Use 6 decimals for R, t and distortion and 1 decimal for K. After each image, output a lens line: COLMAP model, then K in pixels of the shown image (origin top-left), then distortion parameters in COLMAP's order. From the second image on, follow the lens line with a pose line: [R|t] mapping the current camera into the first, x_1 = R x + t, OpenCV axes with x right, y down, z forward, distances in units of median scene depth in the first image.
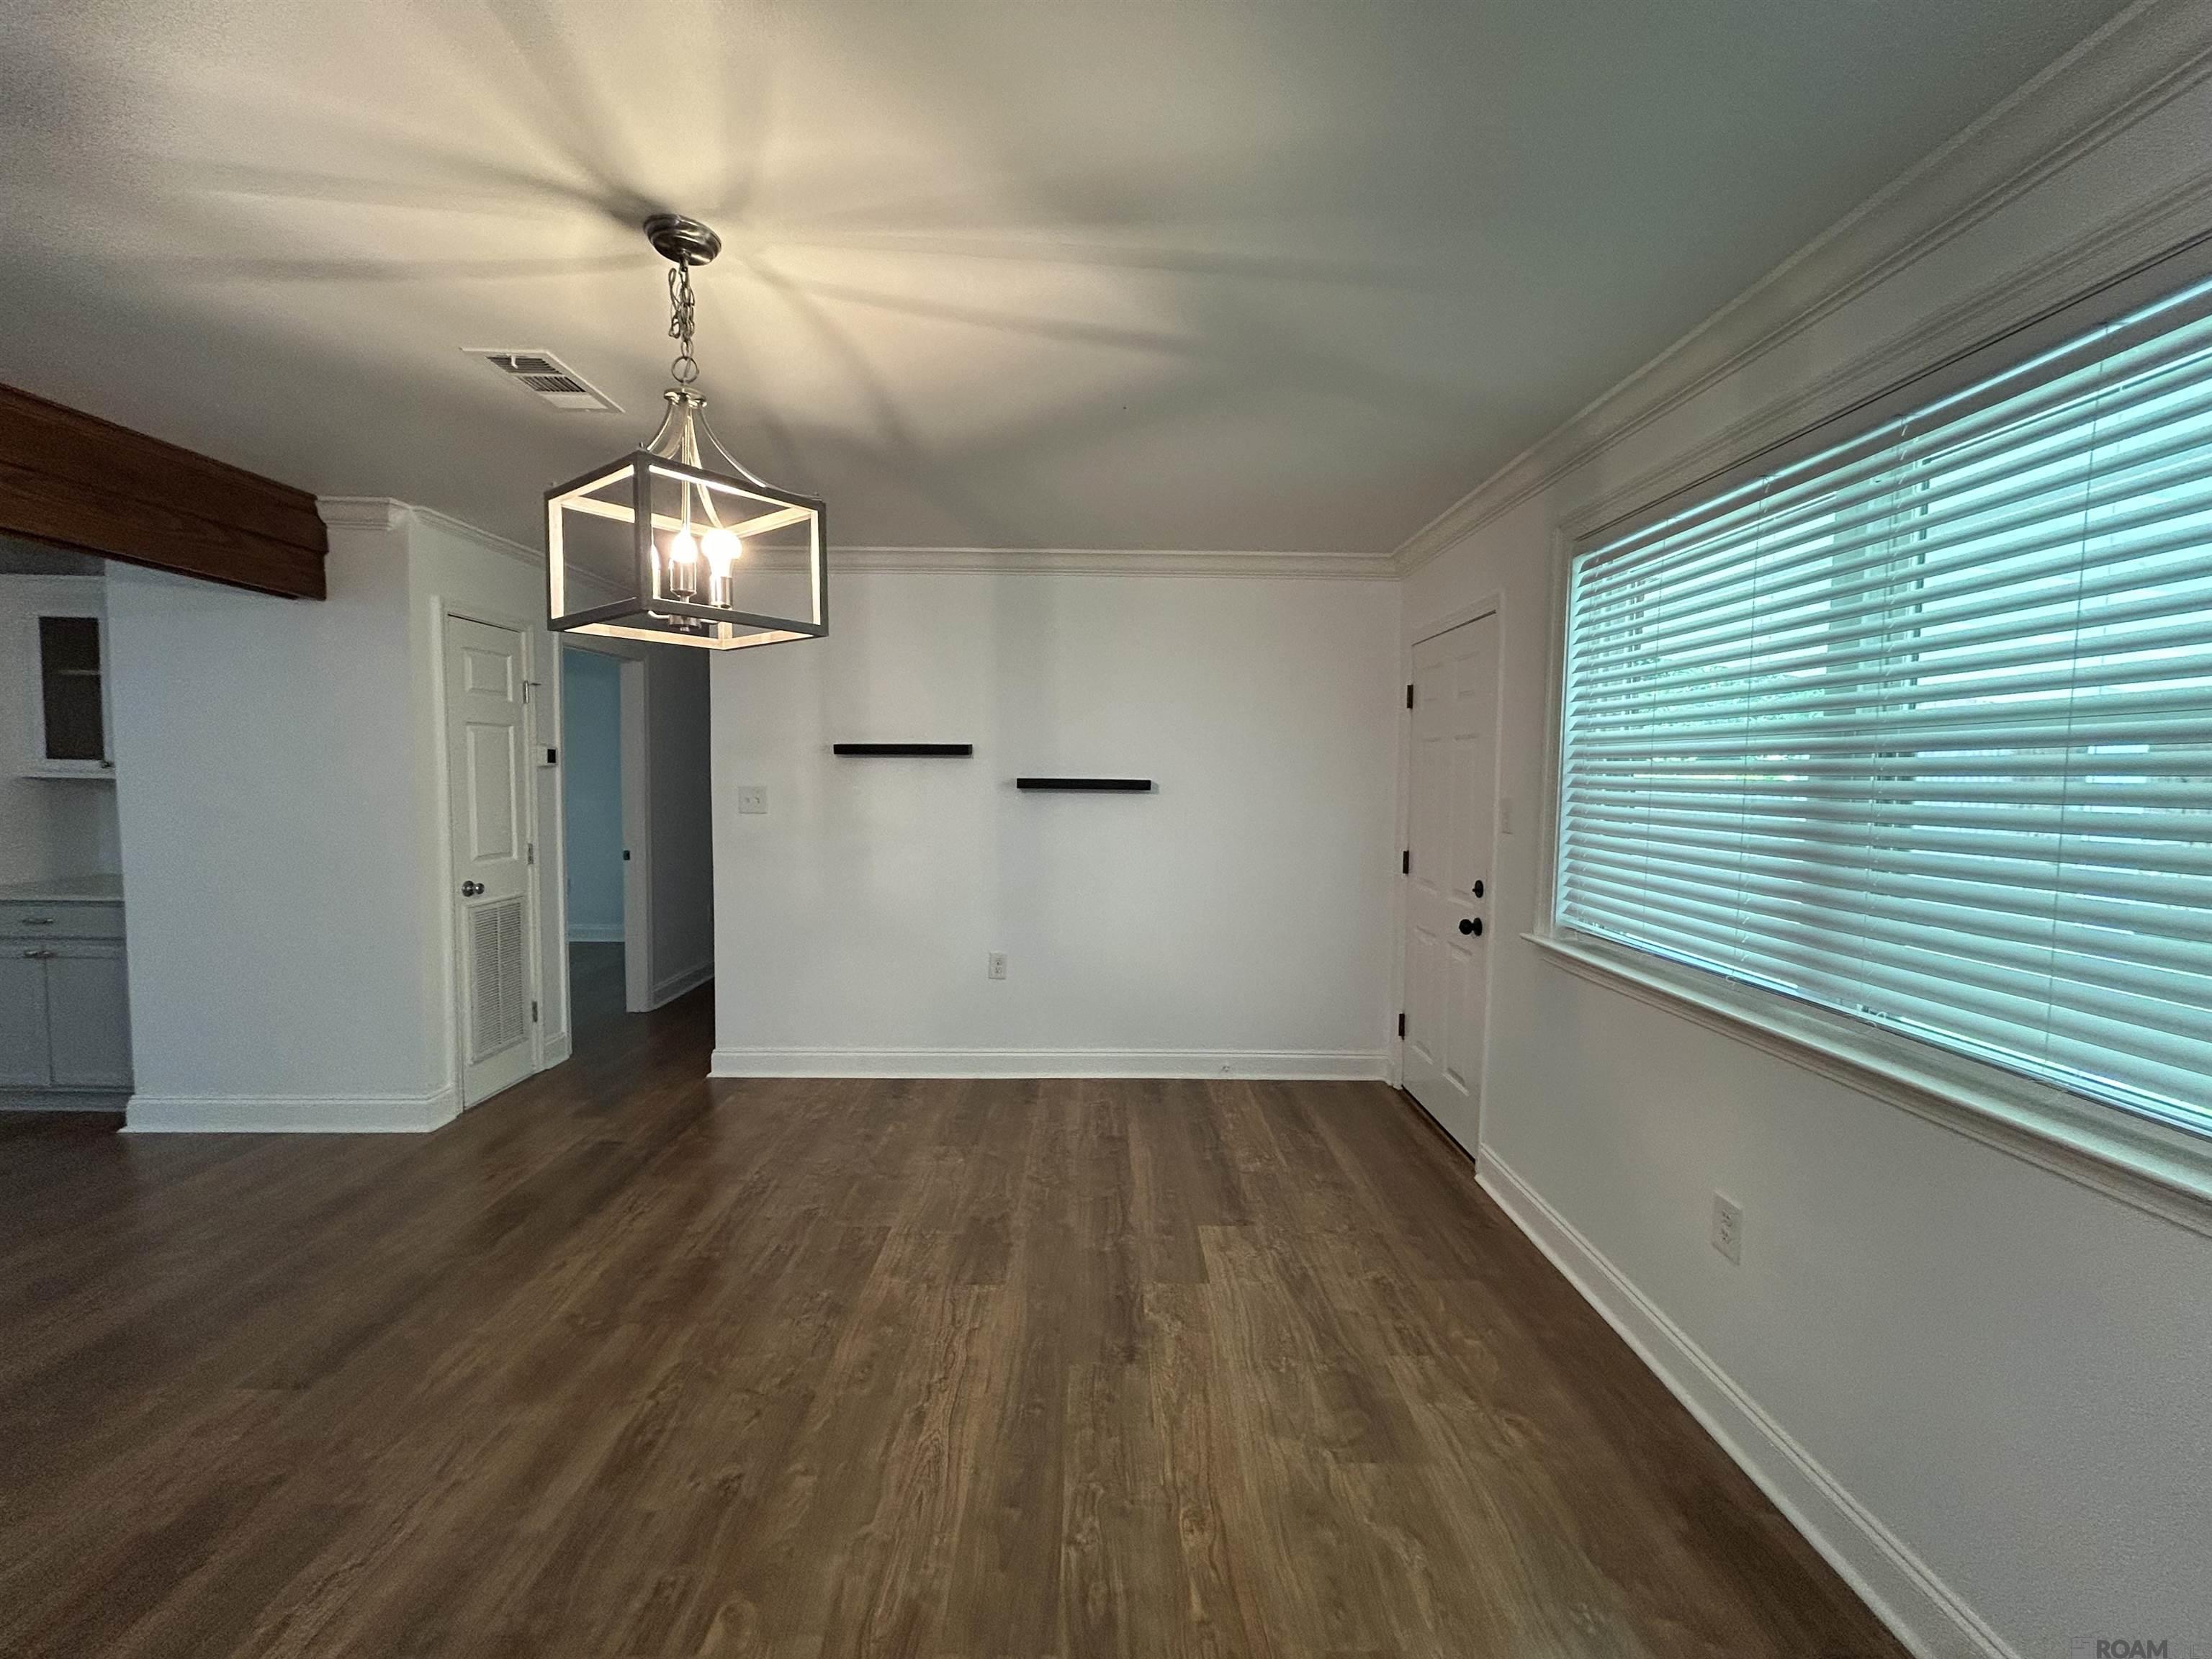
lens RADIAL K [[888.6, 0, 1106.3], [0, 888.6, 825.0], [0, 0, 1]] dist [0.001500, -0.001136]
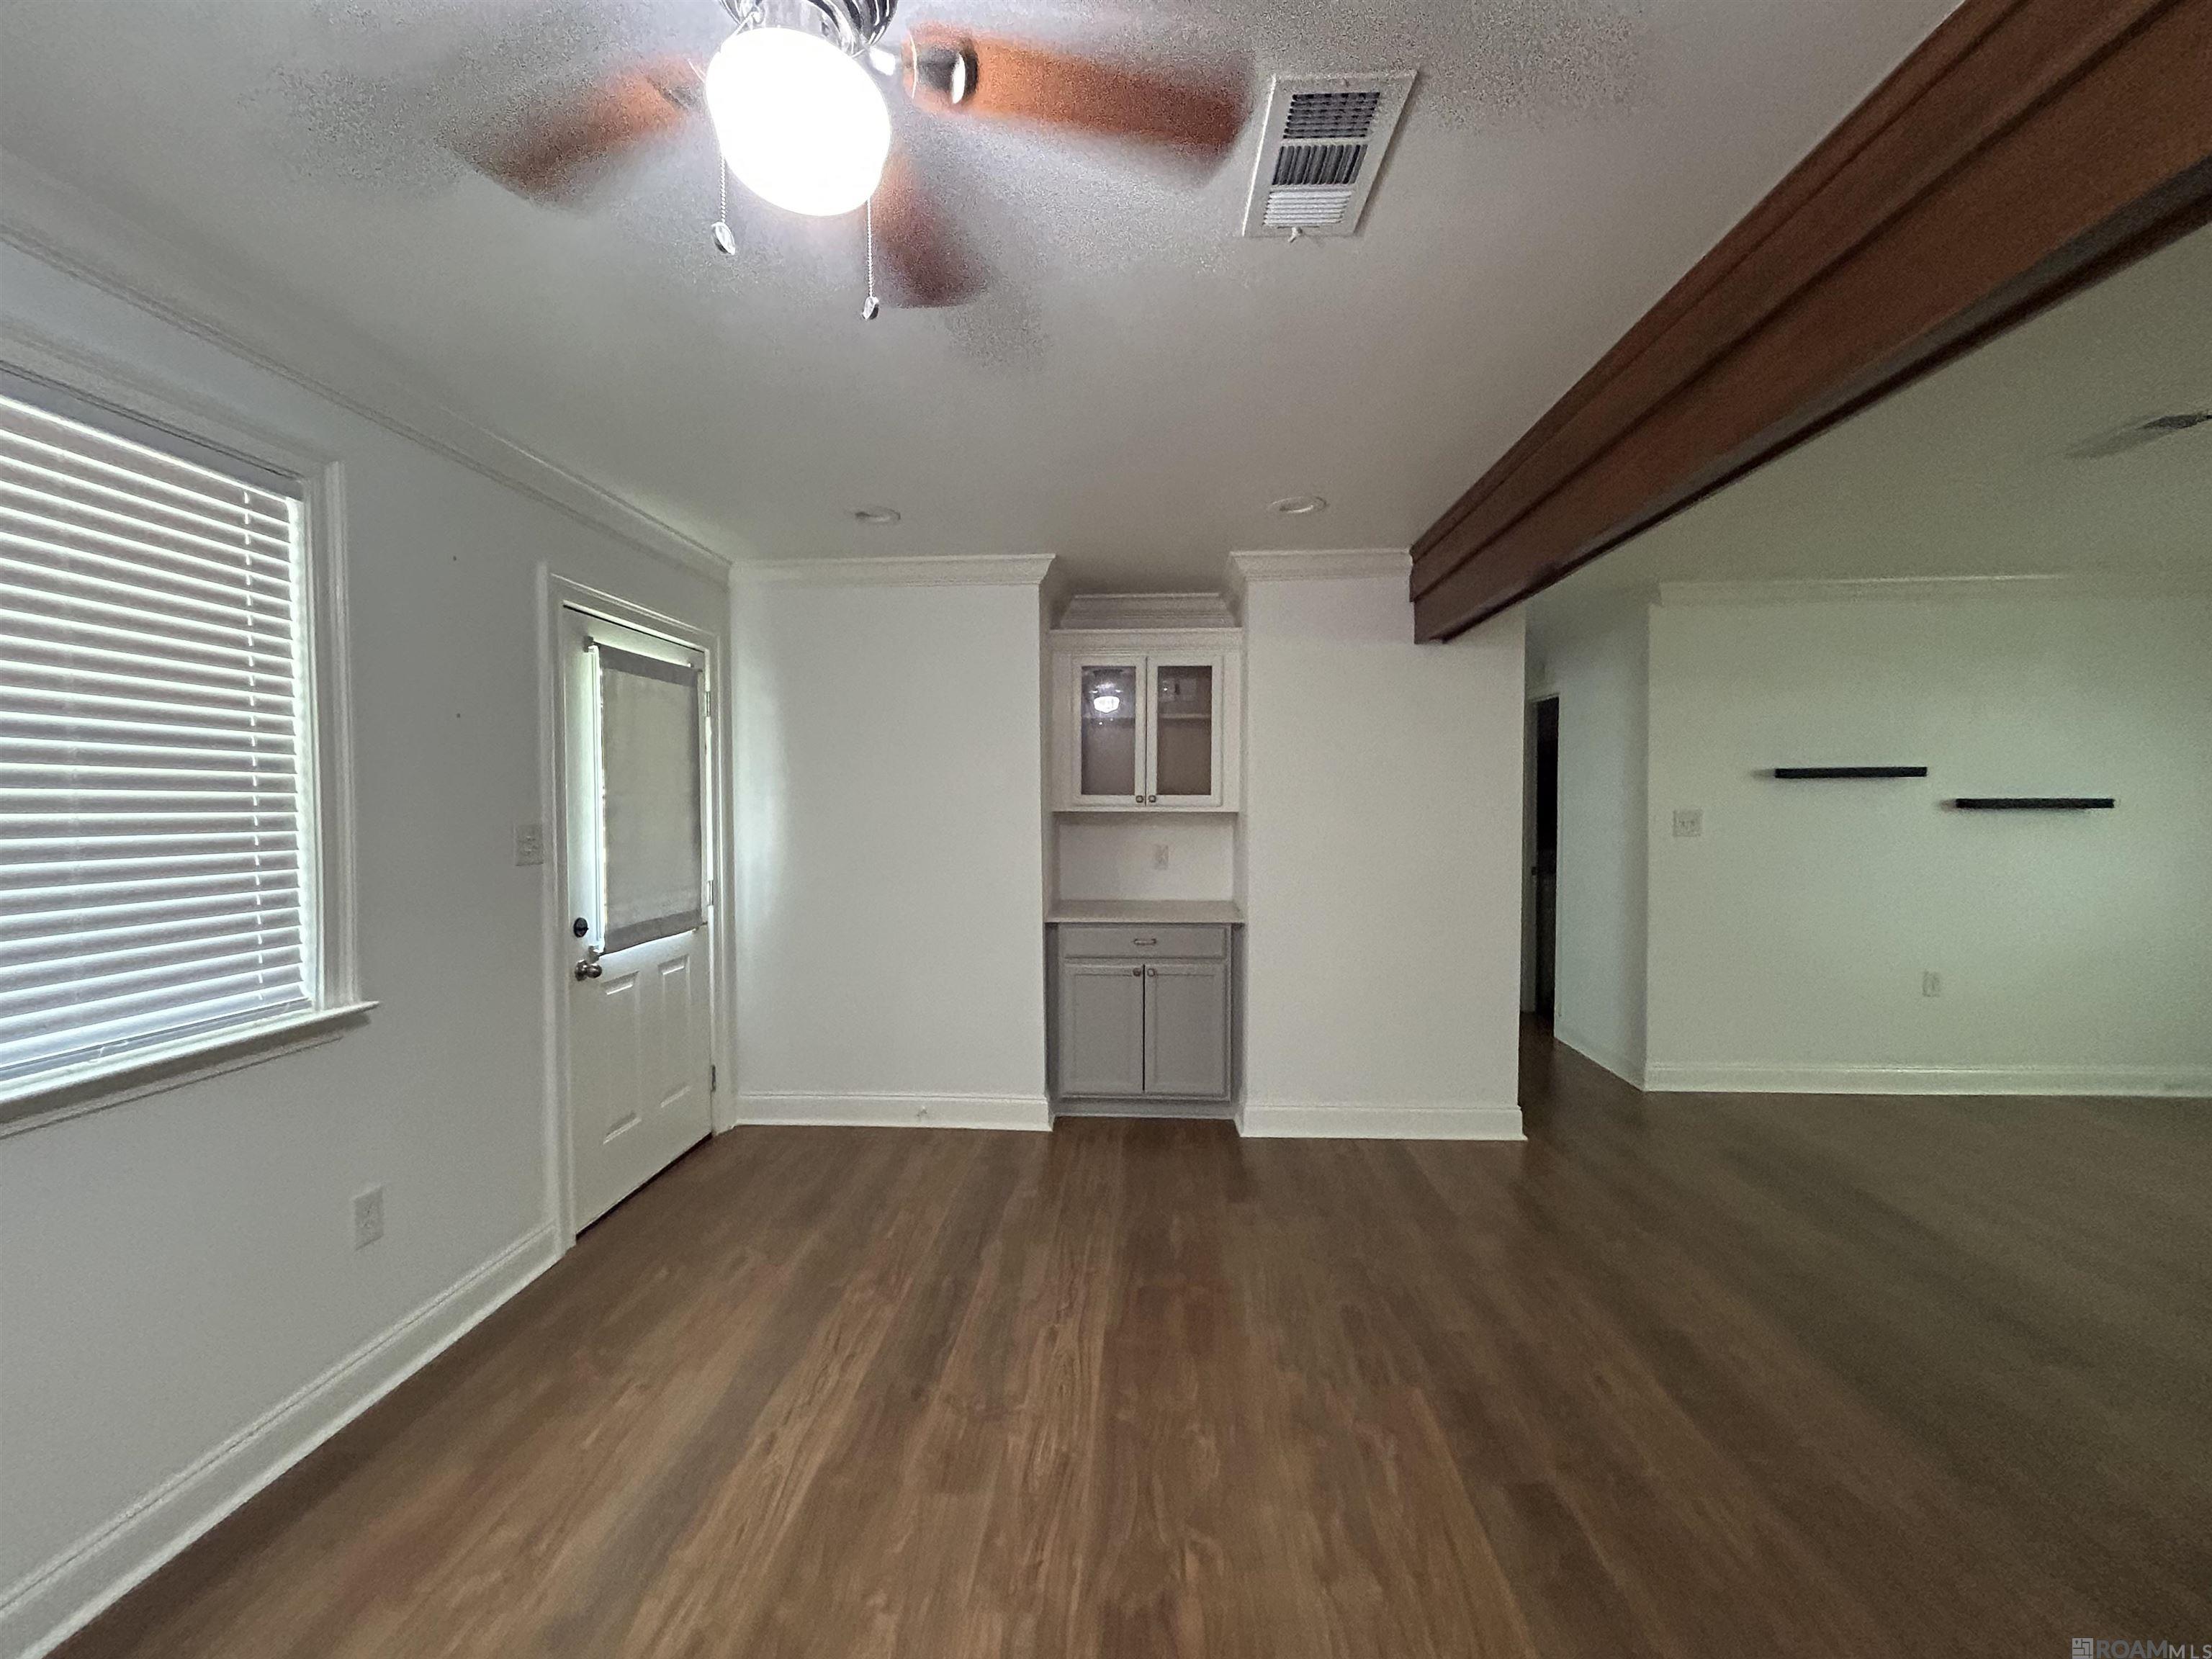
lens RADIAL K [[888.6, 0, 1100.2], [0, 888.6, 835.7], [0, 0, 1]] dist [0.001500, -0.001136]
pose [[0.997009, -0.013637, -0.076076, -1.169444], [0.012220, 0.999744, -0.019056, -0.002581], [0.076316, 0.018069, 0.996920, -0.102139]]
